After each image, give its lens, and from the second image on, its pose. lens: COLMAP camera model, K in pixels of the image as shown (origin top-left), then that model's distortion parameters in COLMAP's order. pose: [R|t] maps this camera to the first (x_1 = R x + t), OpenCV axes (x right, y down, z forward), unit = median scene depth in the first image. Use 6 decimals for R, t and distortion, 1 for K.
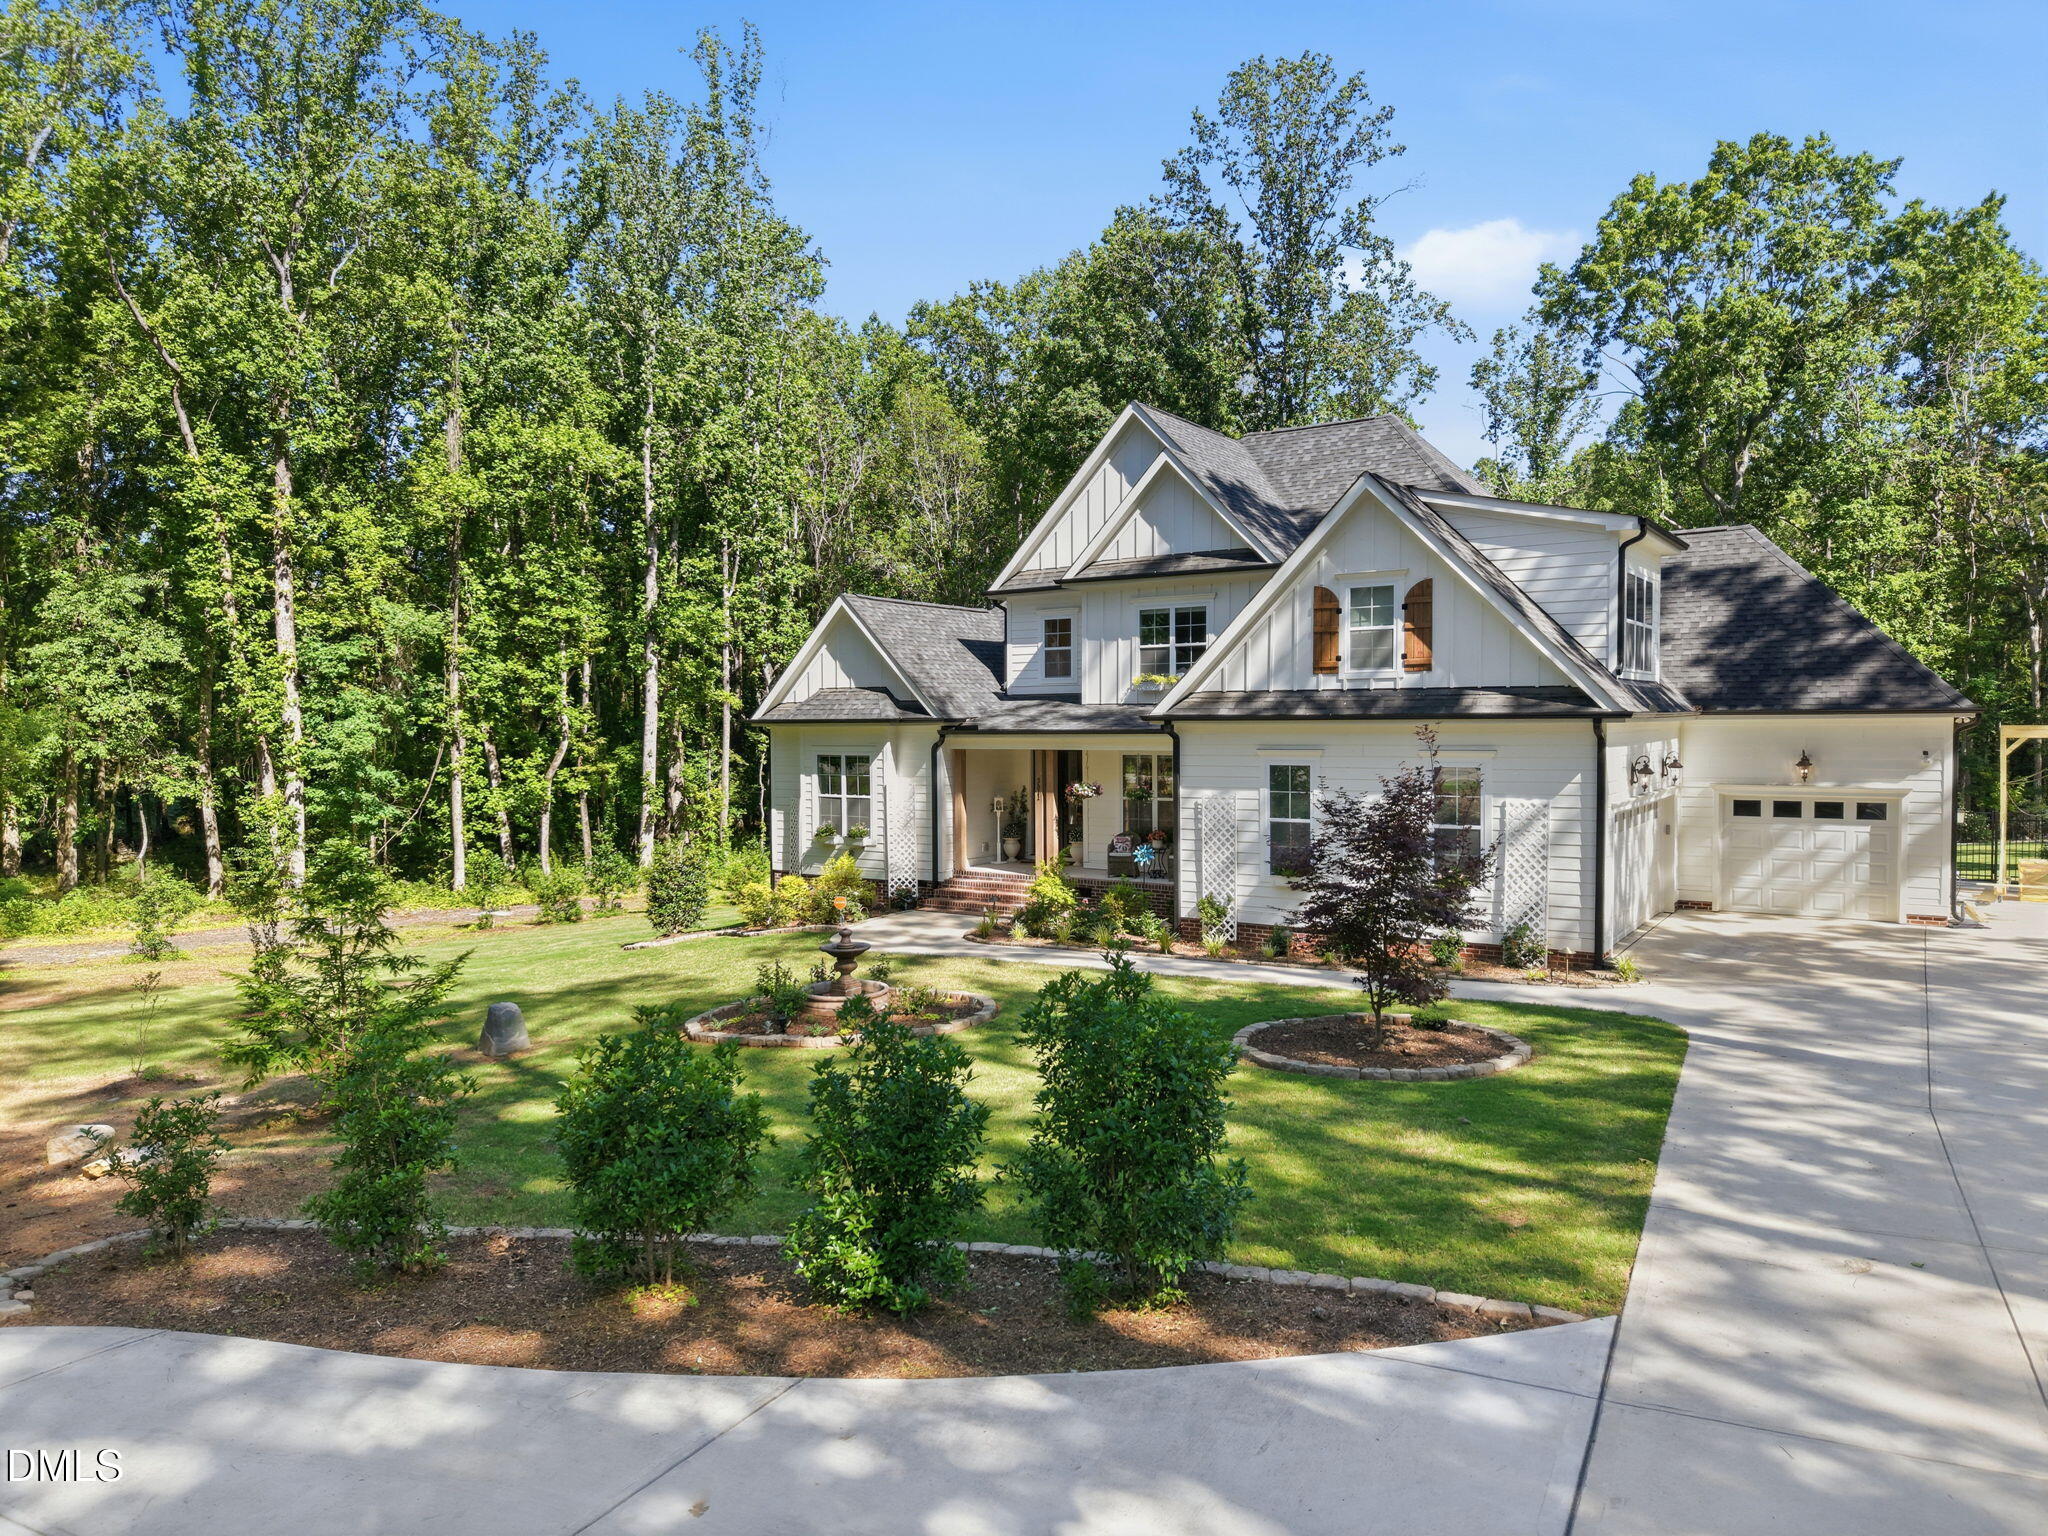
lens RADIAL K [[1366.9, 0, 1026.8], [0, 1366.9, 770.1], [0, 0, 1]] dist [0.008984, -0.012876]
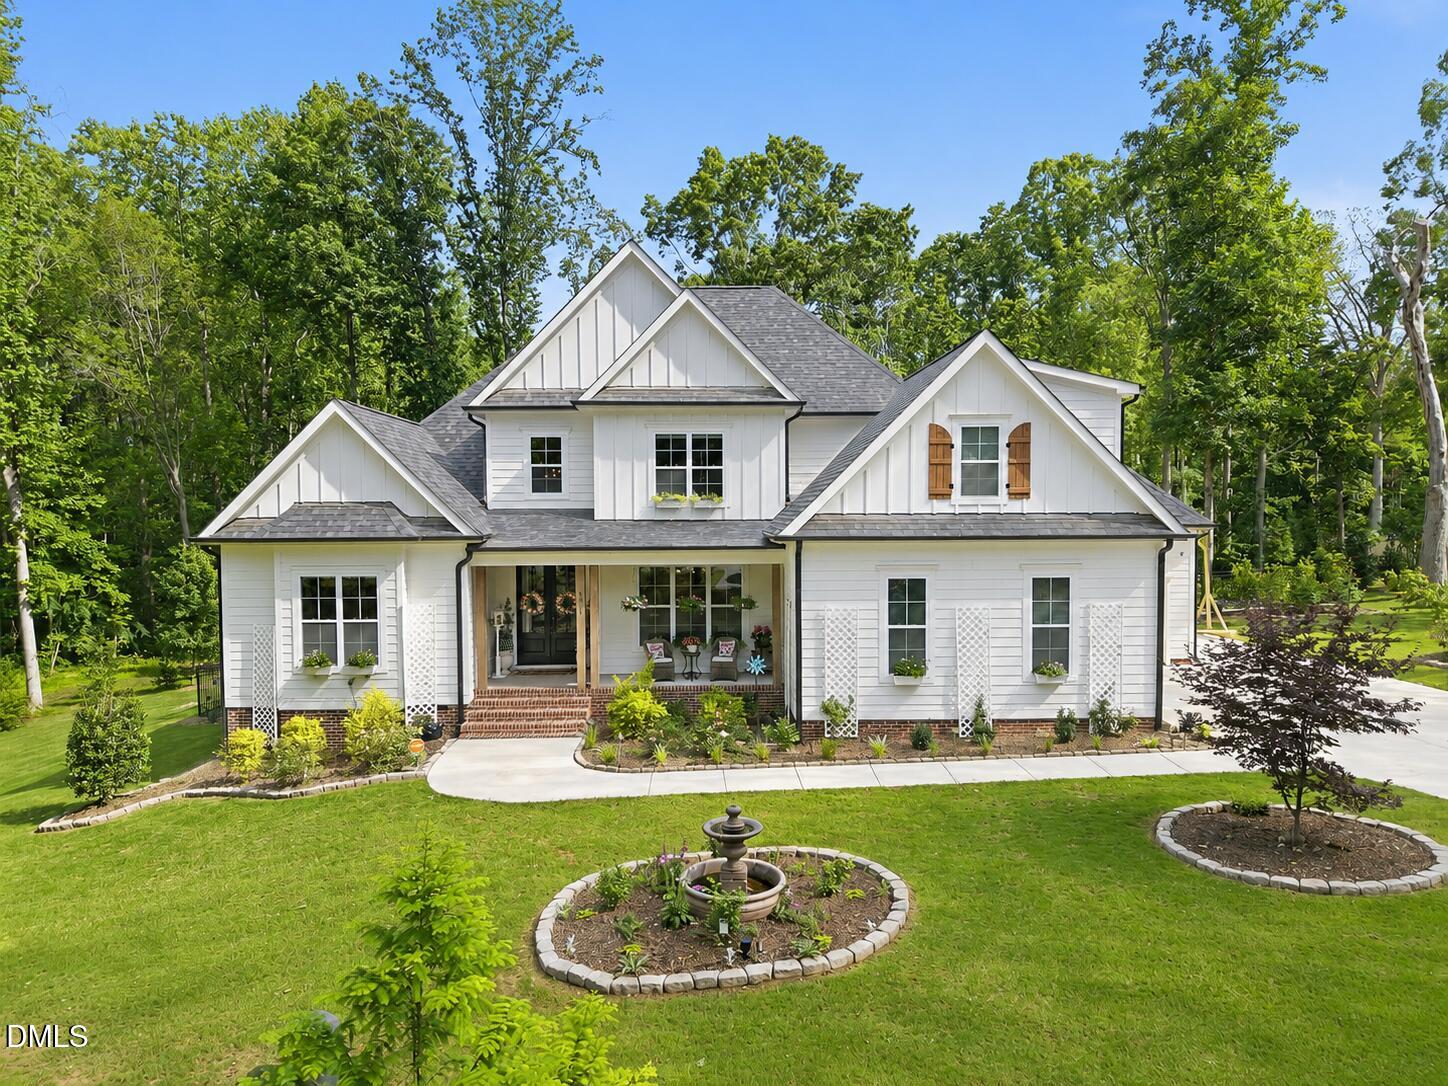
lens RADIAL K [[966.5, 0, 723.8], [0, 966.5, 538.7], [0, 0, 1]] dist [0.008984, -0.012876]
pose [[0.812793, -0.015057, 0.582358, -0.314149], [0.021189, 0.999769, -0.003723, -0.029112], [-0.582168, 0.015366, 0.812924, 0.338172]]
